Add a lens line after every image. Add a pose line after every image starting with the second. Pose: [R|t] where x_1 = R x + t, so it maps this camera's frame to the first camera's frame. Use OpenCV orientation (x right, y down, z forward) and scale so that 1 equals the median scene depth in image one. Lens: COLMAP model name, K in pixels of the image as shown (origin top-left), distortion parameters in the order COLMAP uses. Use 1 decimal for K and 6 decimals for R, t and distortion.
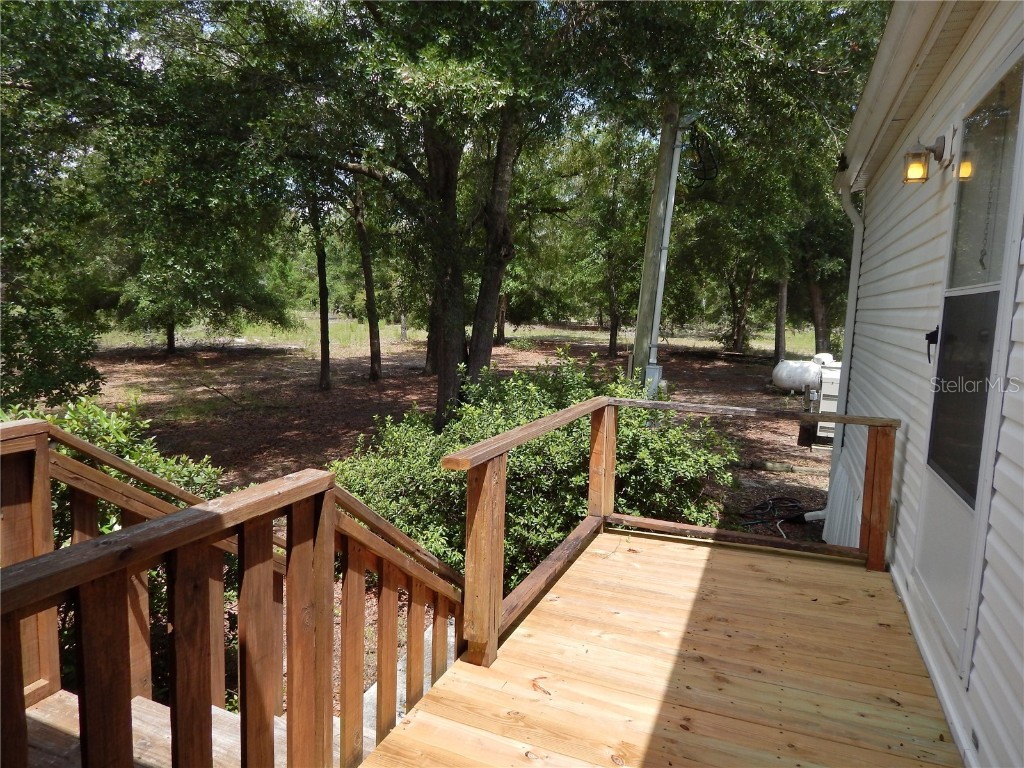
lens RADIAL K [[676.6, 0, 508.9], [0, 676.6, 381.8], [0, 0, 1]] dist [0.003856, -0.000317]
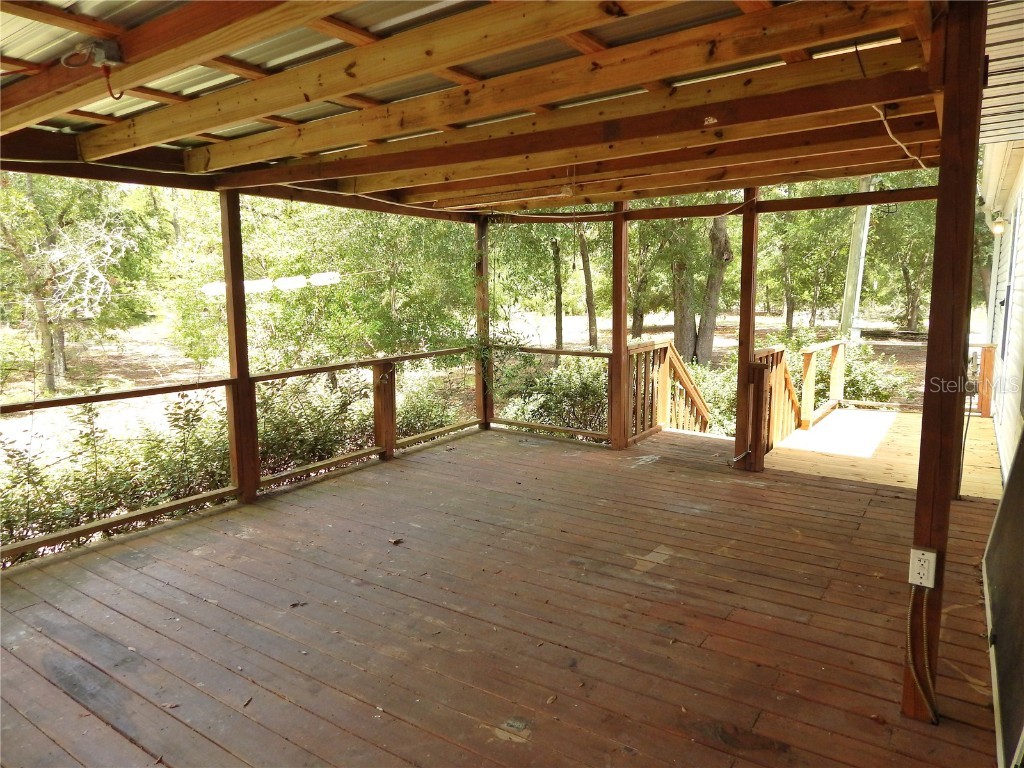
lens RADIAL K [[676.6, 0, 517.4], [0, 676.6, 384.1], [0, 0, 1]] dist [0.003856, -0.000317]
pose [[0.979657, -0.011991, -0.200320, -0.062710], [0.014820, 0.999810, 0.012629, 0.018197], [0.200131, -0.015341, 0.979649, -0.185150]]
